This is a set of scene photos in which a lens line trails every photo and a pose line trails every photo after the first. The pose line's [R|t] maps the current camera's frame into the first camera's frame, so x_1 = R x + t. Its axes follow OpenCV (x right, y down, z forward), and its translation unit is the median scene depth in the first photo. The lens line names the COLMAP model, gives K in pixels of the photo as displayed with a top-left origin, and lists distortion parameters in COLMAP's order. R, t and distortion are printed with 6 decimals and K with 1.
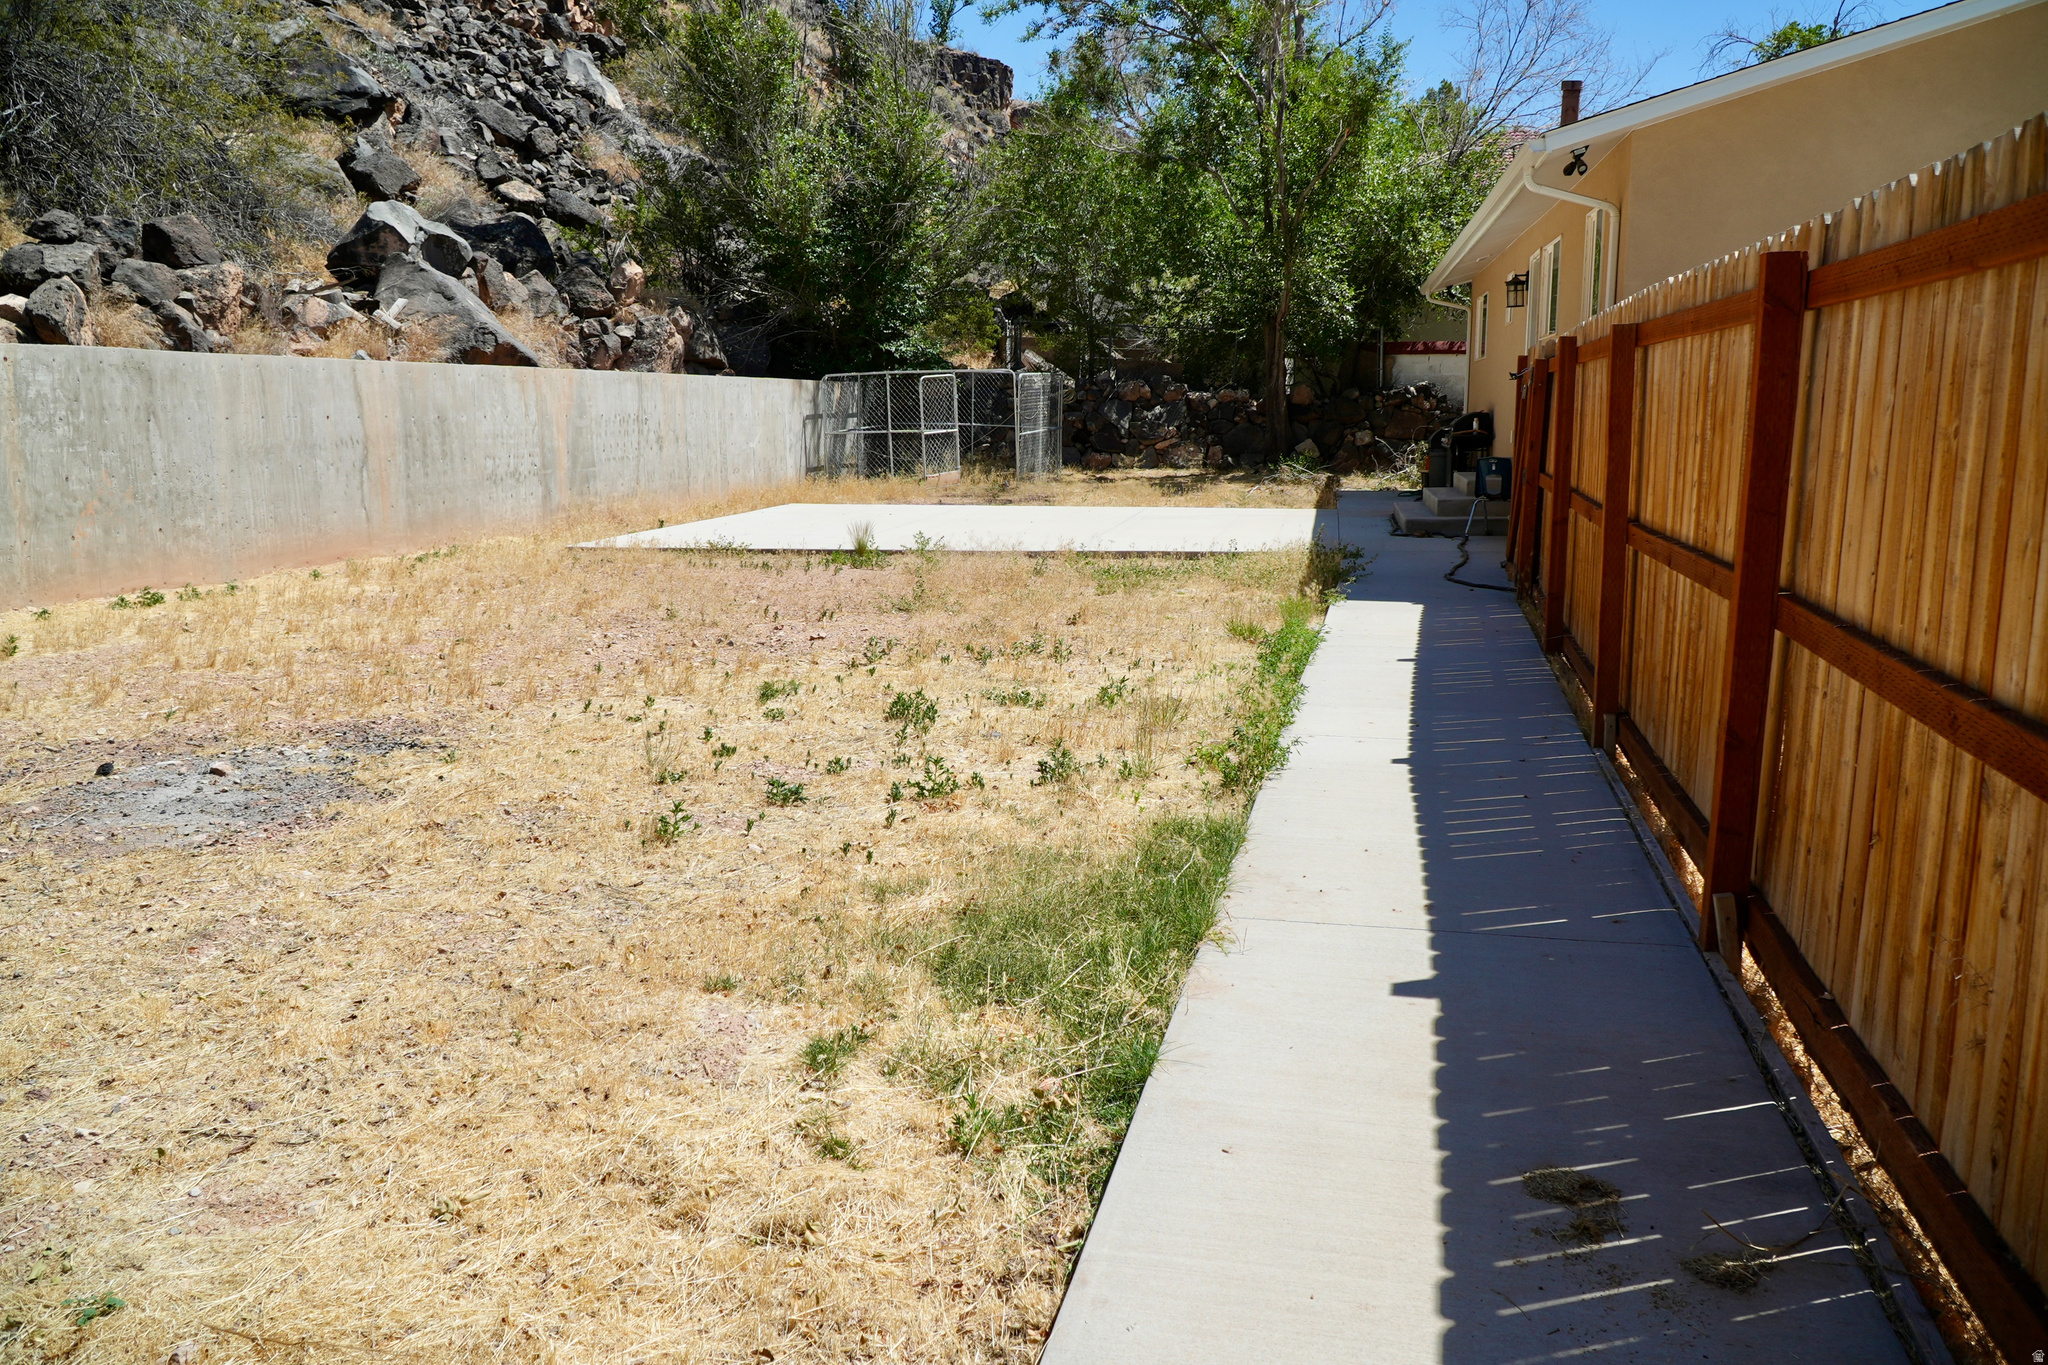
lens RADIAL K [[1616.1, 0, 1024.0], [0, 1616.1, 682.5], [0, 0, 1]] dist [-0.002284, -0.011071]
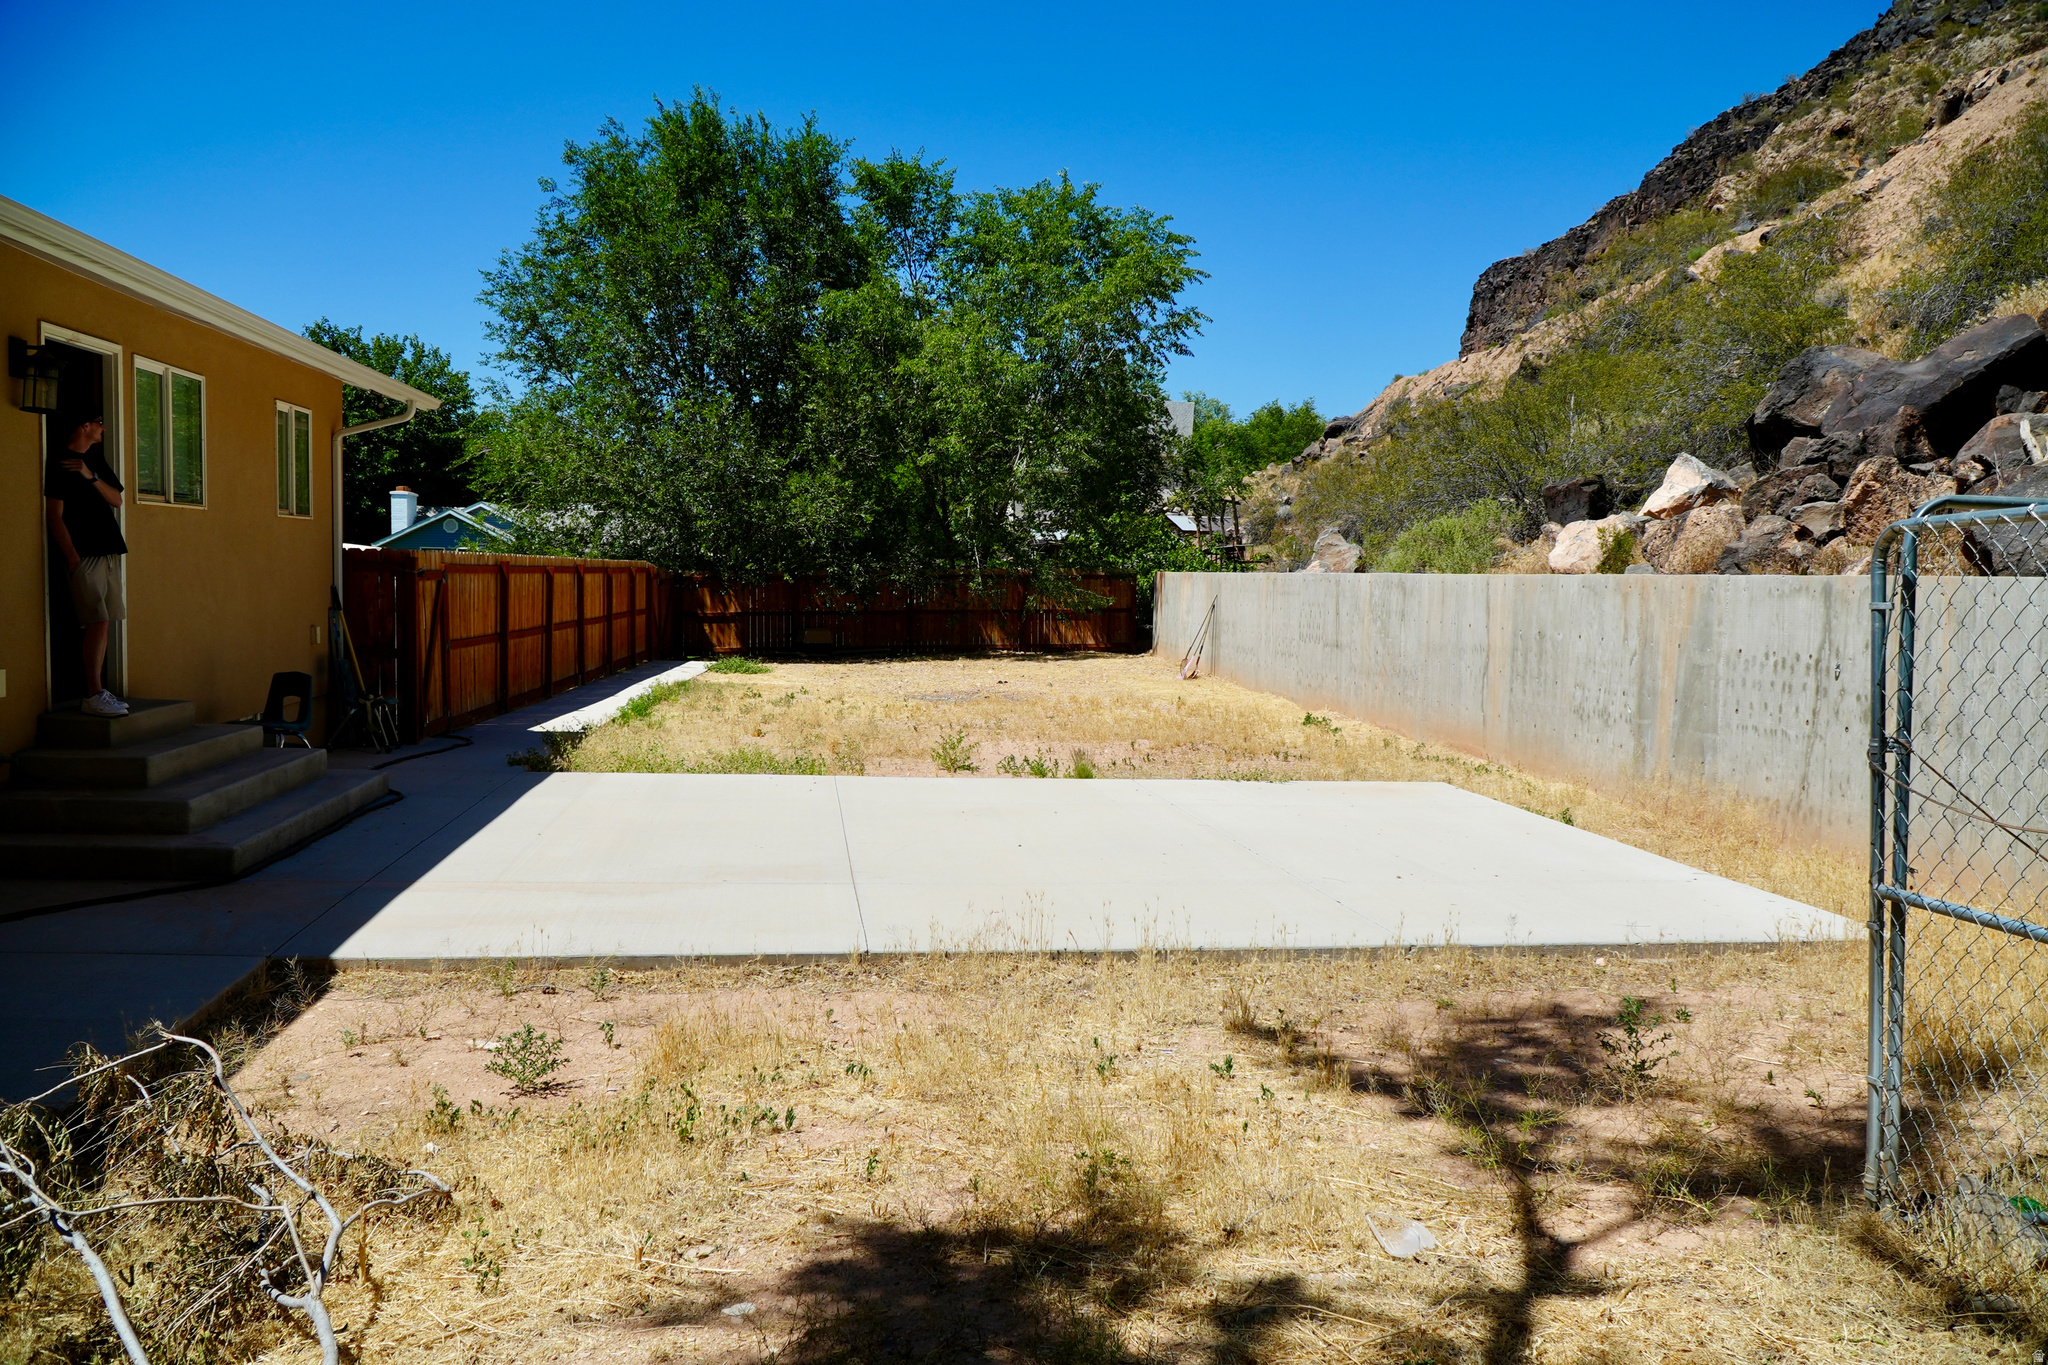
lens RADIAL K [[1616.1, 0, 1024.0], [0, 1616.1, 682.5], [0, 0, 1]] dist [-0.002284, -0.011071]
pose [[-0.945699, 0.007414, -0.324959, 0.202621], [-0.069836, 0.971759, 0.225406, -0.312363], [0.317453, 0.235860, -0.918473, 1.697522]]
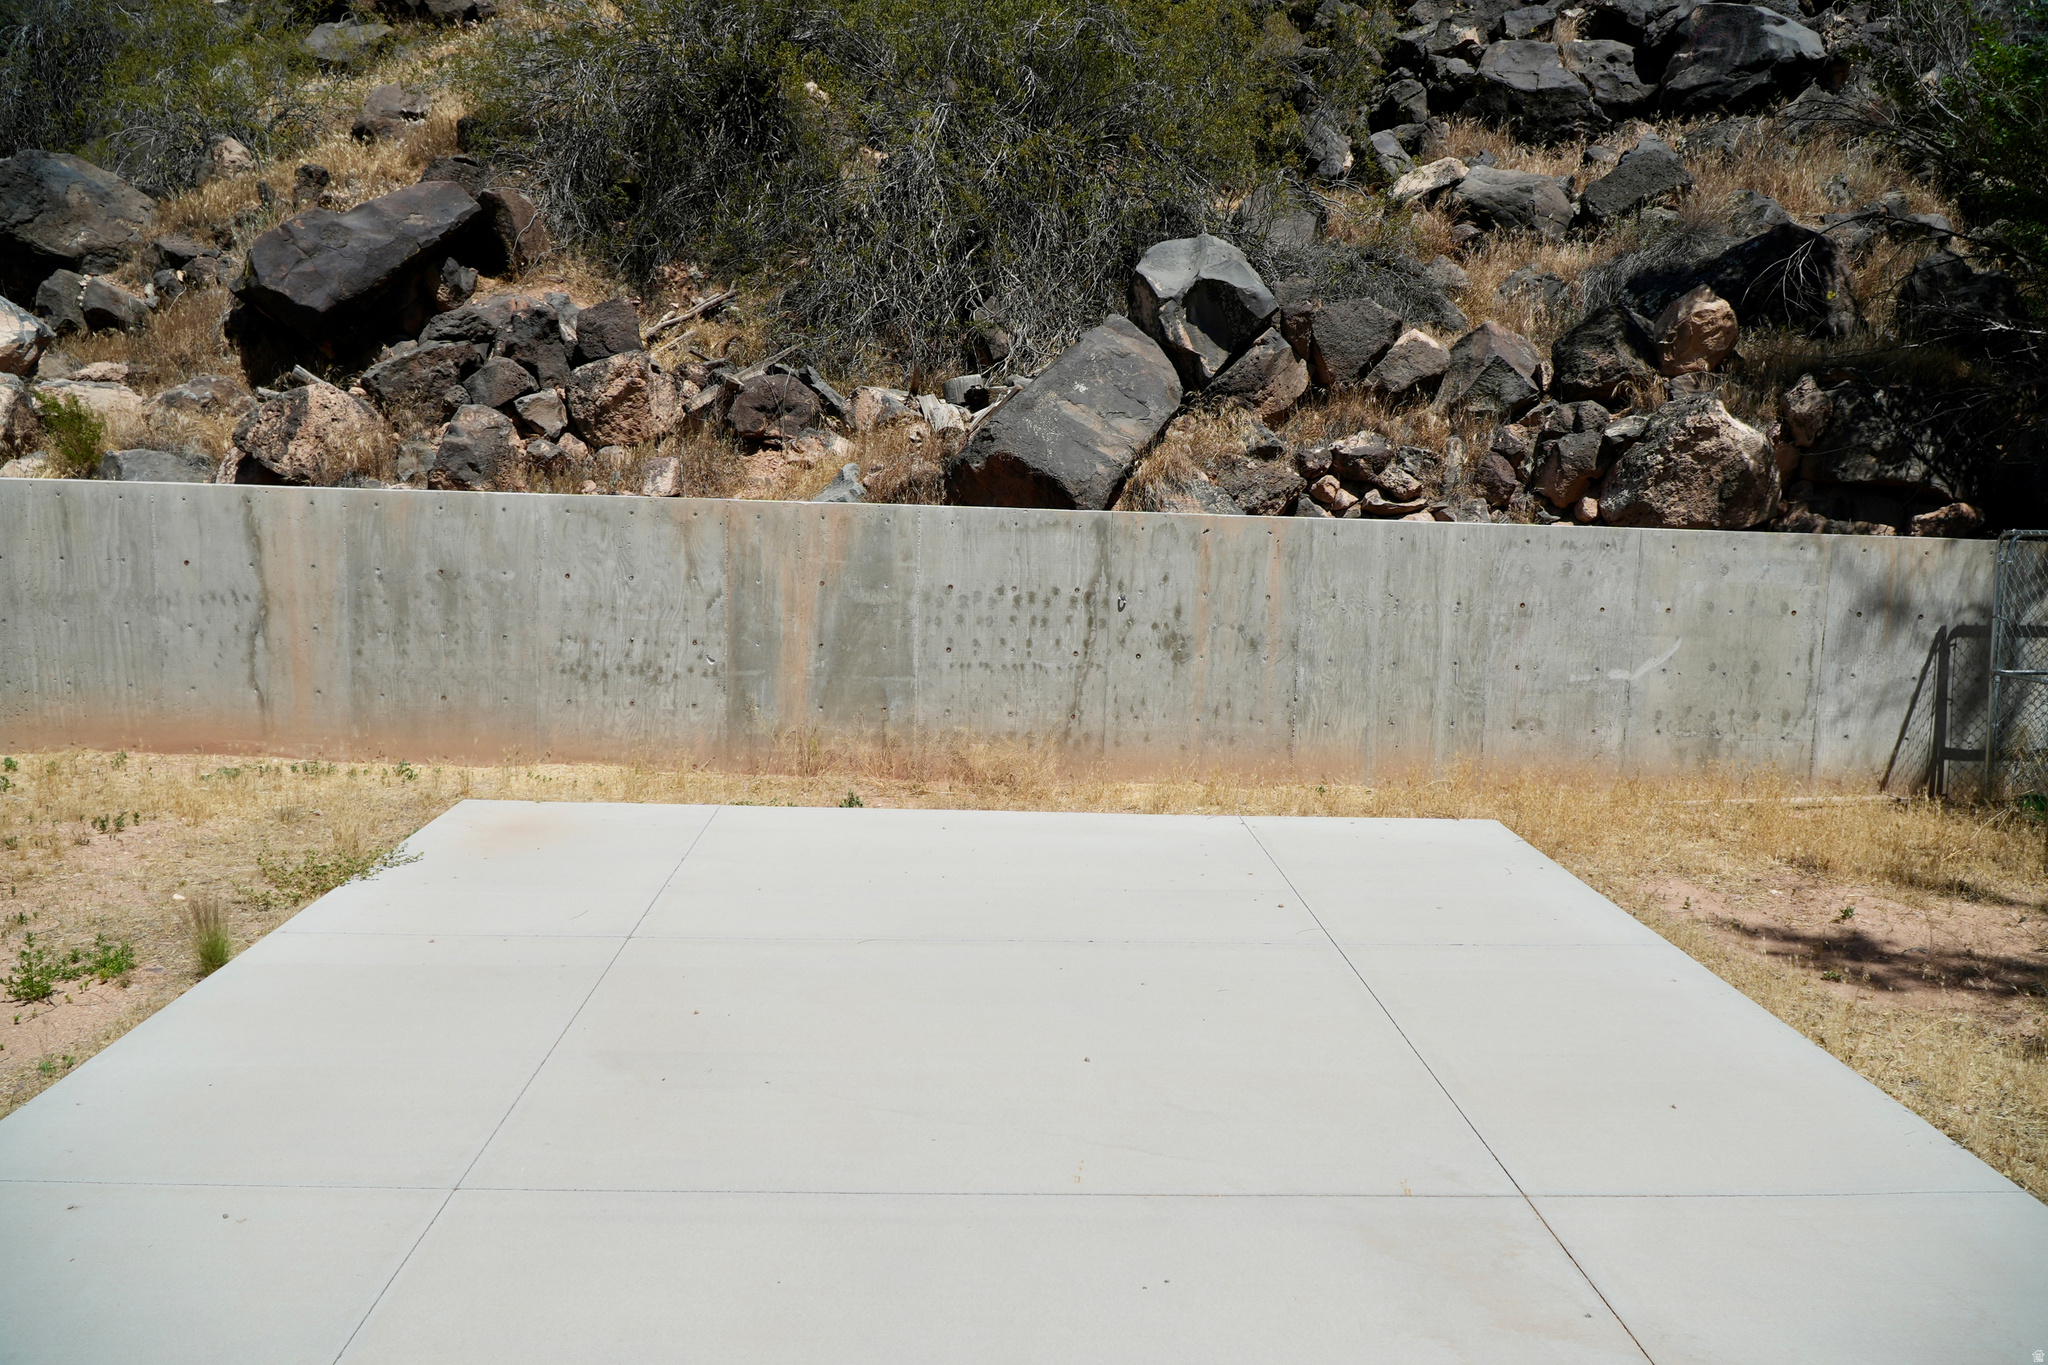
lens RADIAL K [[1616.1, 0, 1024.0], [0, 1616.1, 682.5], [0, 0, 1]] dist [-0.002284, -0.011071]
pose [[0.232203, 0.152022, -0.960714, 0.332898], [-0.194753, 0.974976, 0.107207, -0.230843], [0.952971, 0.162208, 0.255999, 1.033095]]
